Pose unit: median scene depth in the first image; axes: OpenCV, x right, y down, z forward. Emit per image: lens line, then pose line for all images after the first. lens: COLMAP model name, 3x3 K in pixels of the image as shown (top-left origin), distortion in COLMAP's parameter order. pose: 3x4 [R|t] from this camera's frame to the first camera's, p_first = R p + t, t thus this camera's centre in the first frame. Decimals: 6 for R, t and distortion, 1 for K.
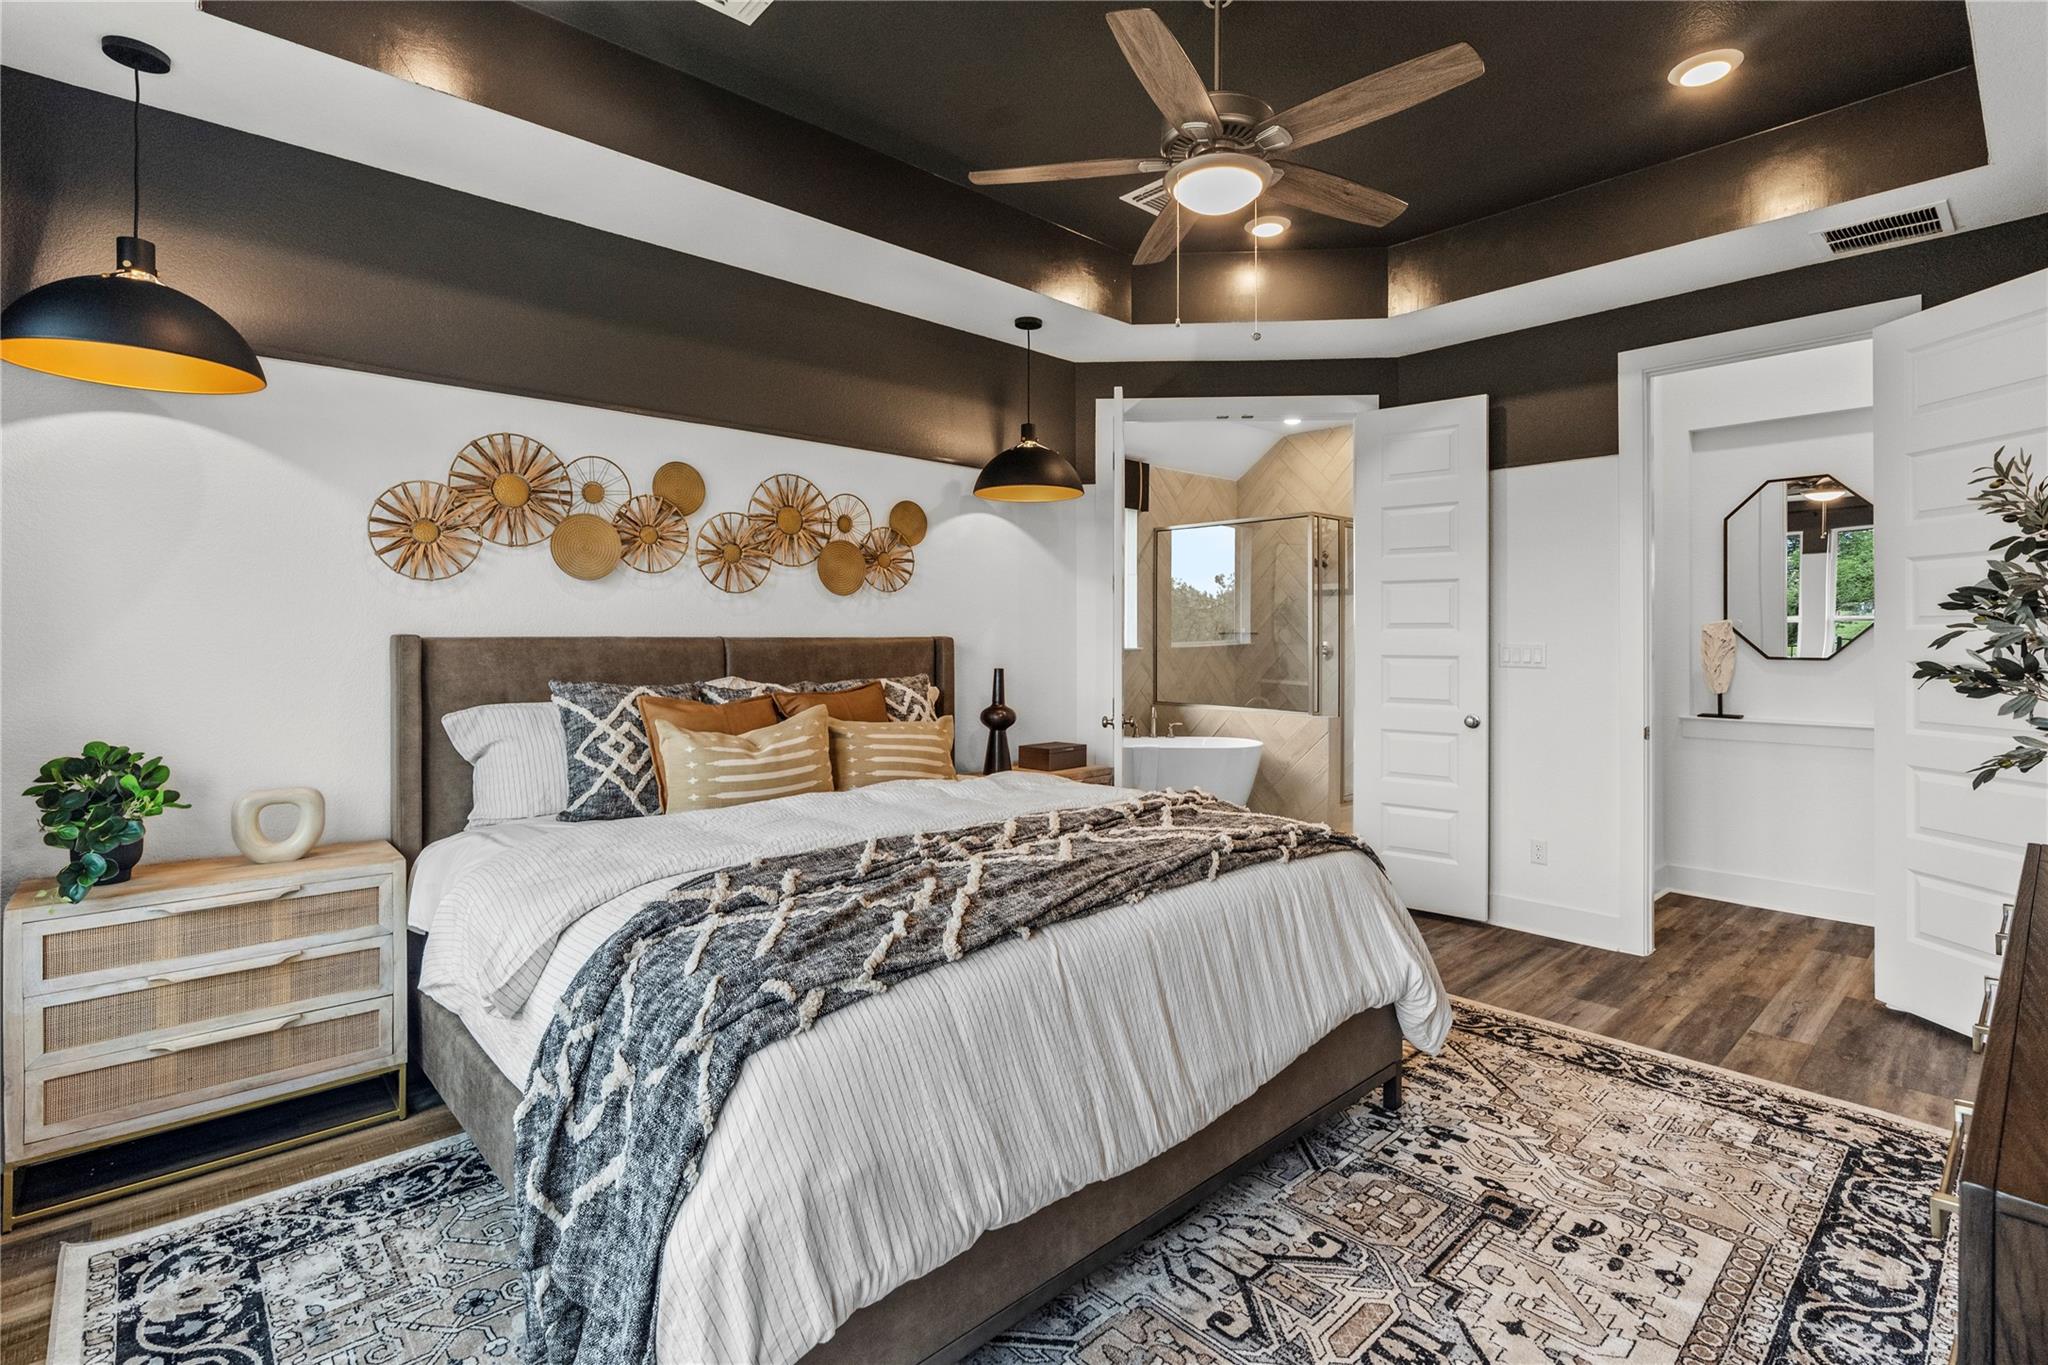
lens RADIAL K [[943.7, 0, 1053.4], [0, 943.7, 633.1], [0, 0, 1]] dist [-0.005892, -0.000787]
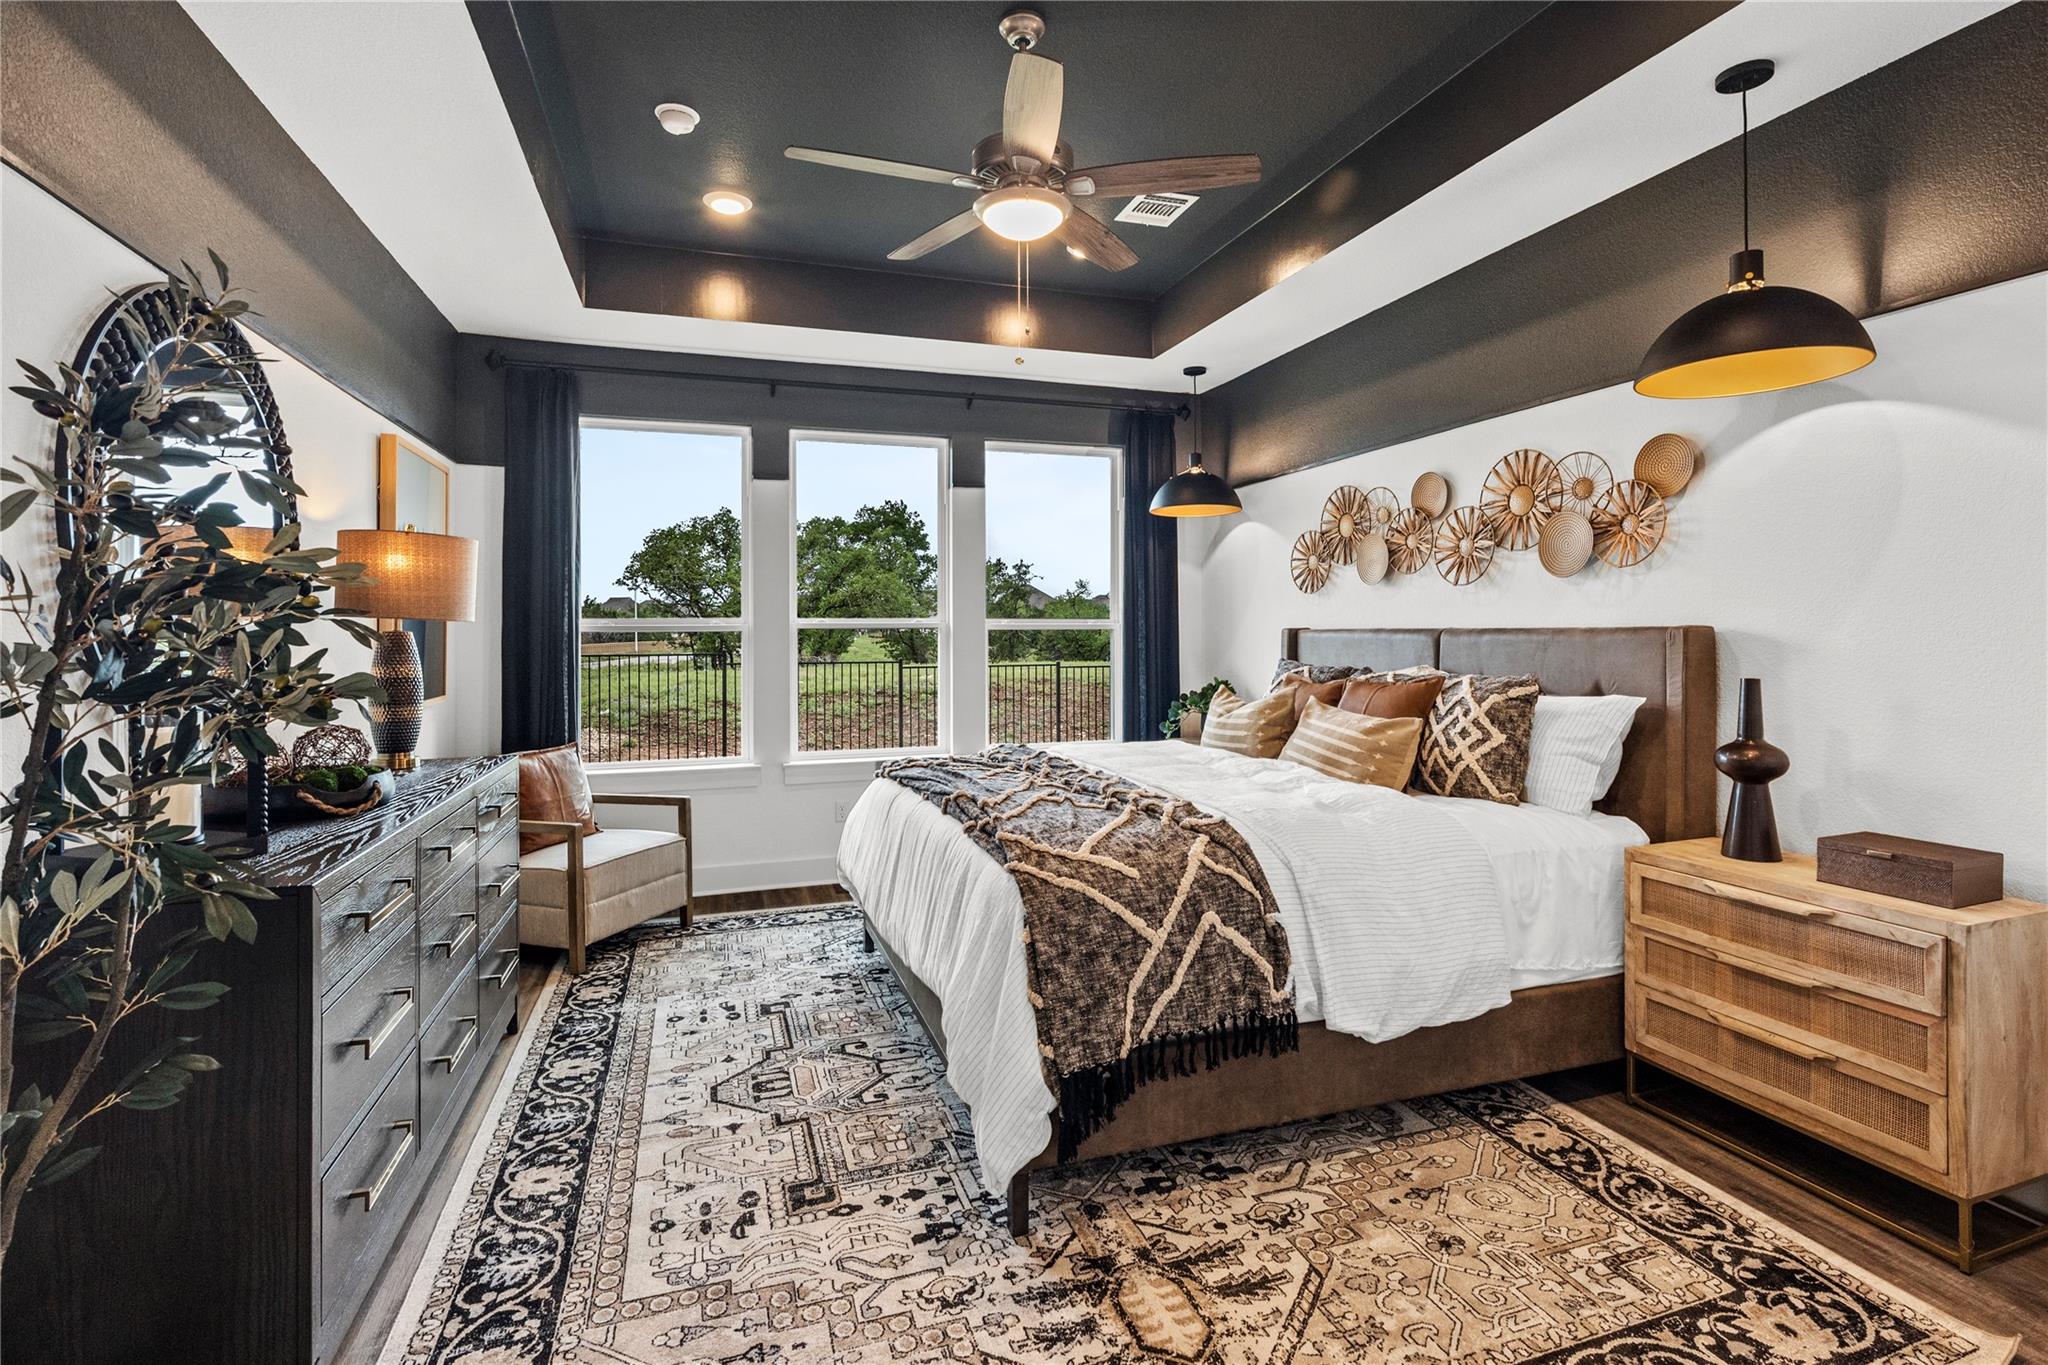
lens RADIAL K [[943.7, 0, 1036.3], [0, 943.7, 636.4], [0, 0, 1]] dist [-0.005892, -0.000787]
pose [[-0.402915, 0.010491, -0.915177, 1.189711], [0.012983, 0.999899, 0.005747, 0.002341], [0.915145, -0.009566, -0.403011, 1.488032]]
